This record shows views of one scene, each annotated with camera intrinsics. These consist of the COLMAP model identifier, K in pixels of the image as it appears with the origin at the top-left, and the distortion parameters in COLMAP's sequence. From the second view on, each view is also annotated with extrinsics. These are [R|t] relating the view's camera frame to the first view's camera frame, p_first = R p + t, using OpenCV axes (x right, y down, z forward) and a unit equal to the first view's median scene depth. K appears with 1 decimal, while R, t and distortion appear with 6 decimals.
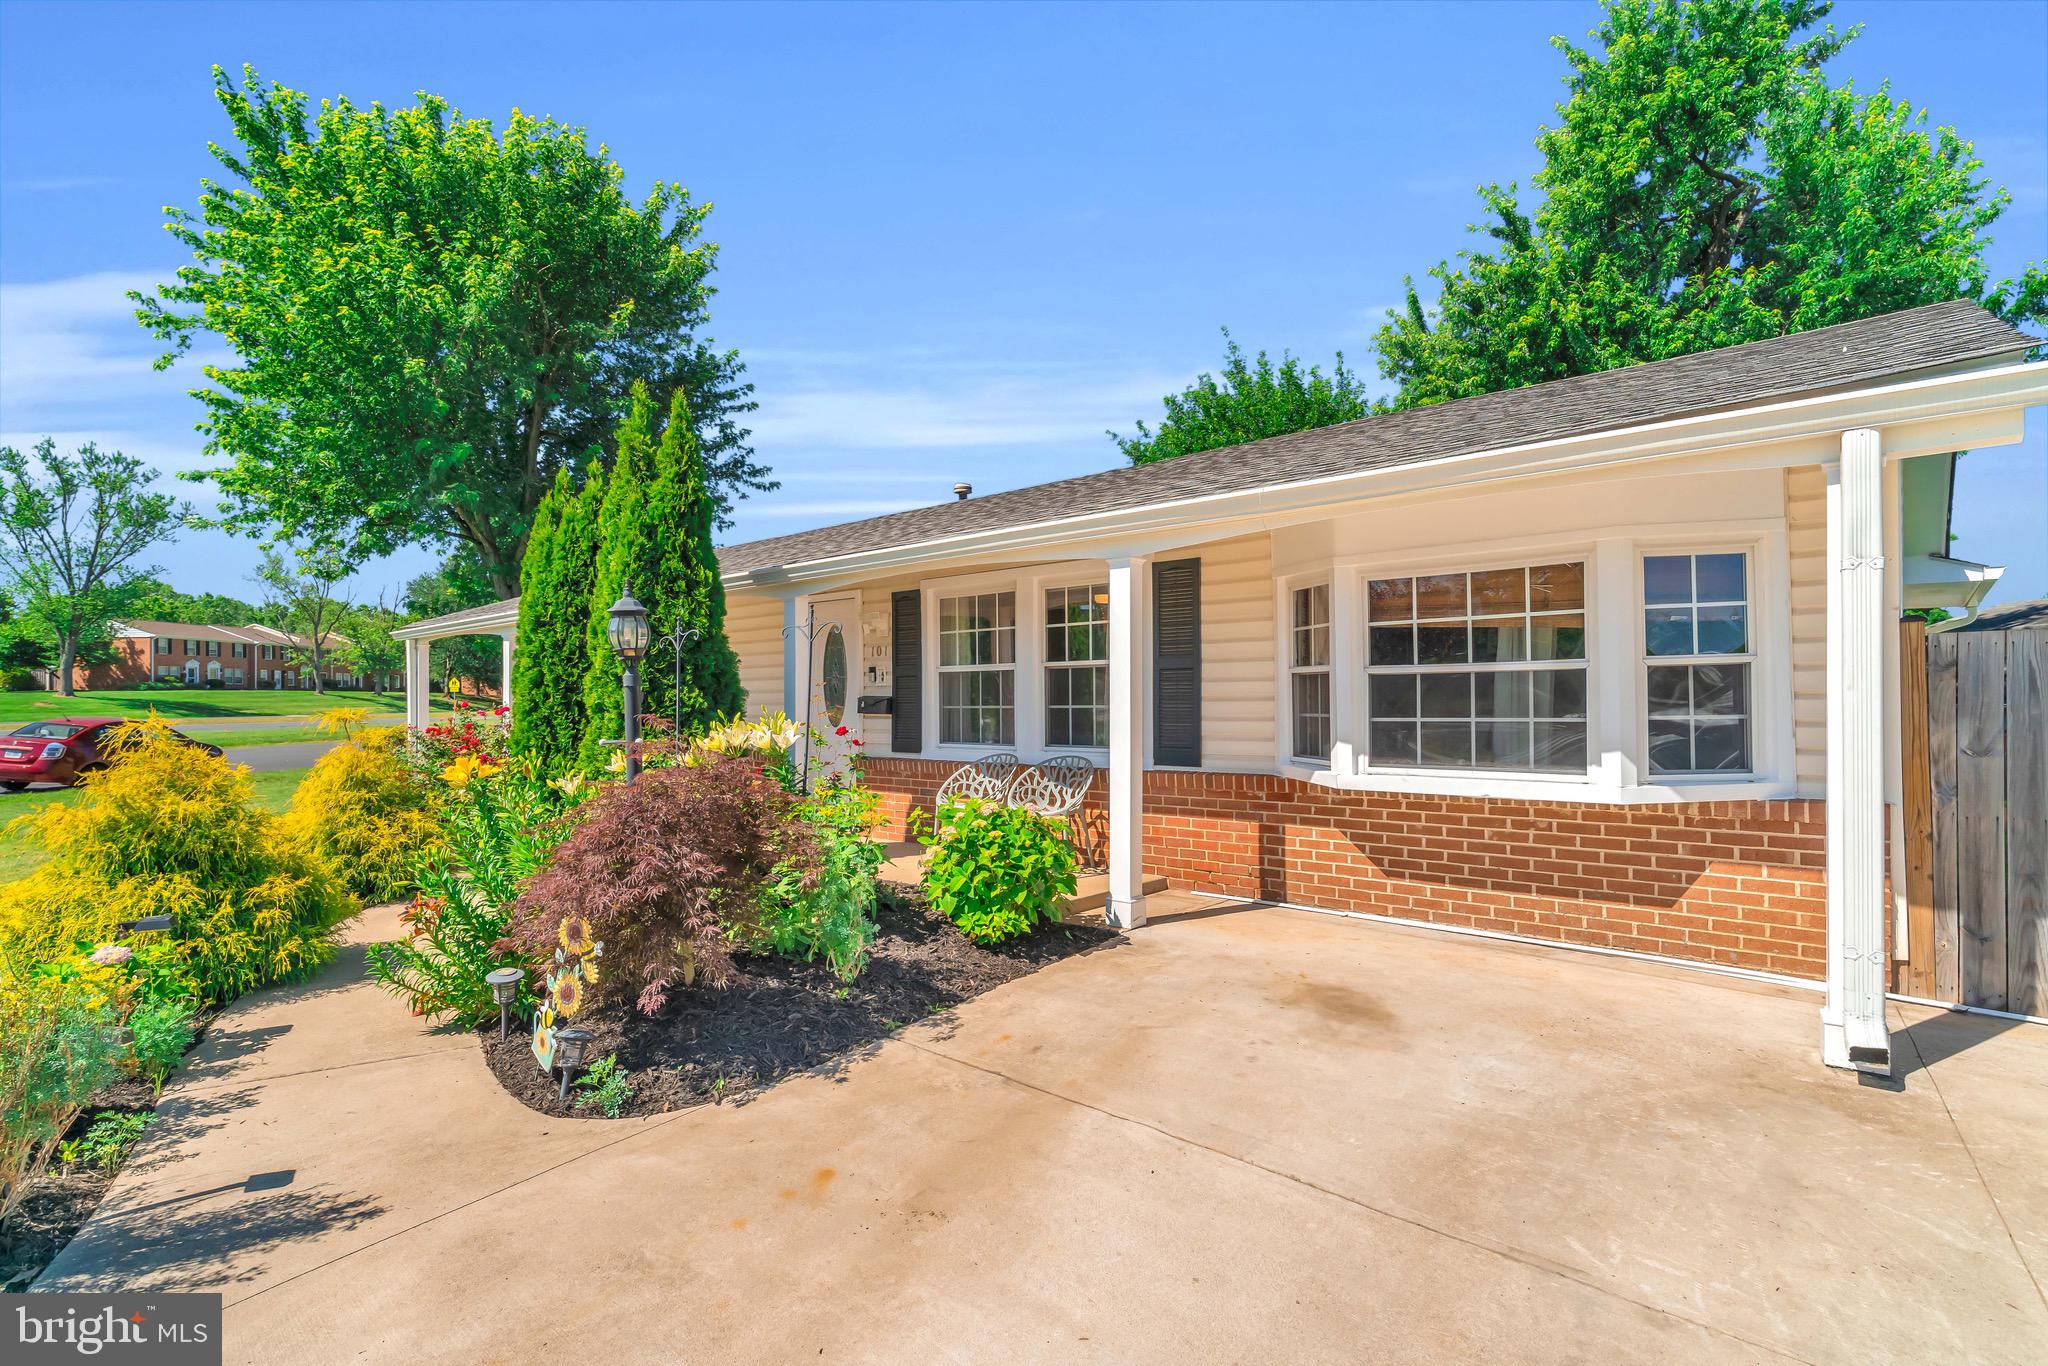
lens RADIAL K [[972.9, 0, 1015.6], [0, 972.9, 686.0], [0, 0, 1]] dist [-0.000818, -0.000444]
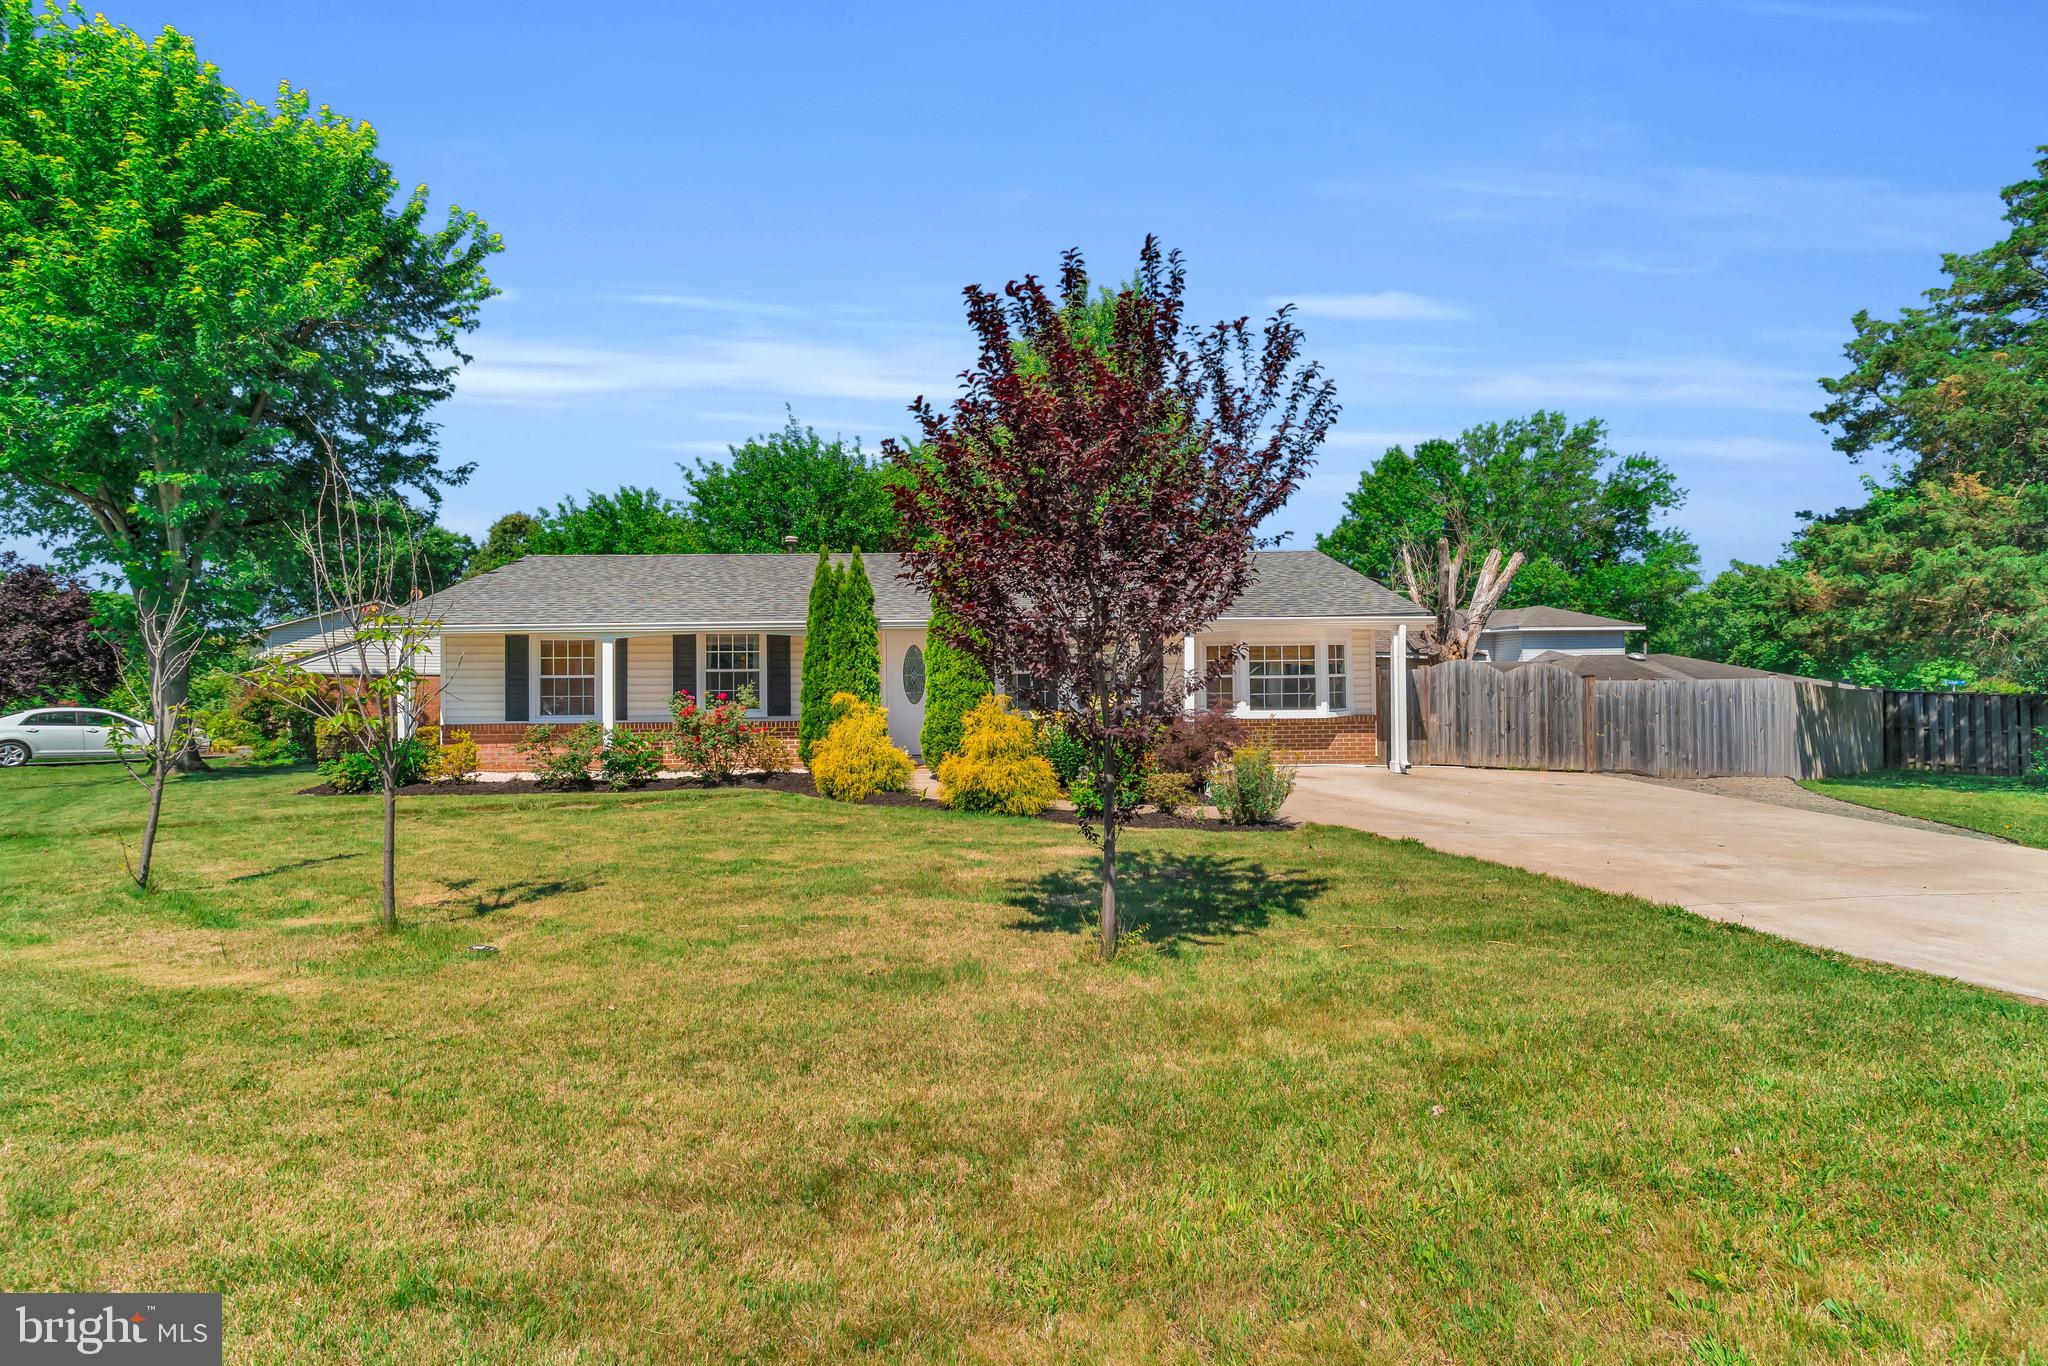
lens RADIAL K [[972.9, 0, 1015.6], [0, 972.9, 686.0], [0, 0, 1]] dist [-0.000818, -0.000444]
pose [[0.715413, -0.000359, 0.698702, -2.339160], [-0.001413, 0.999997, 0.001960, 0.005282], [-0.698701, -0.002390, 0.715410, -0.620214]]
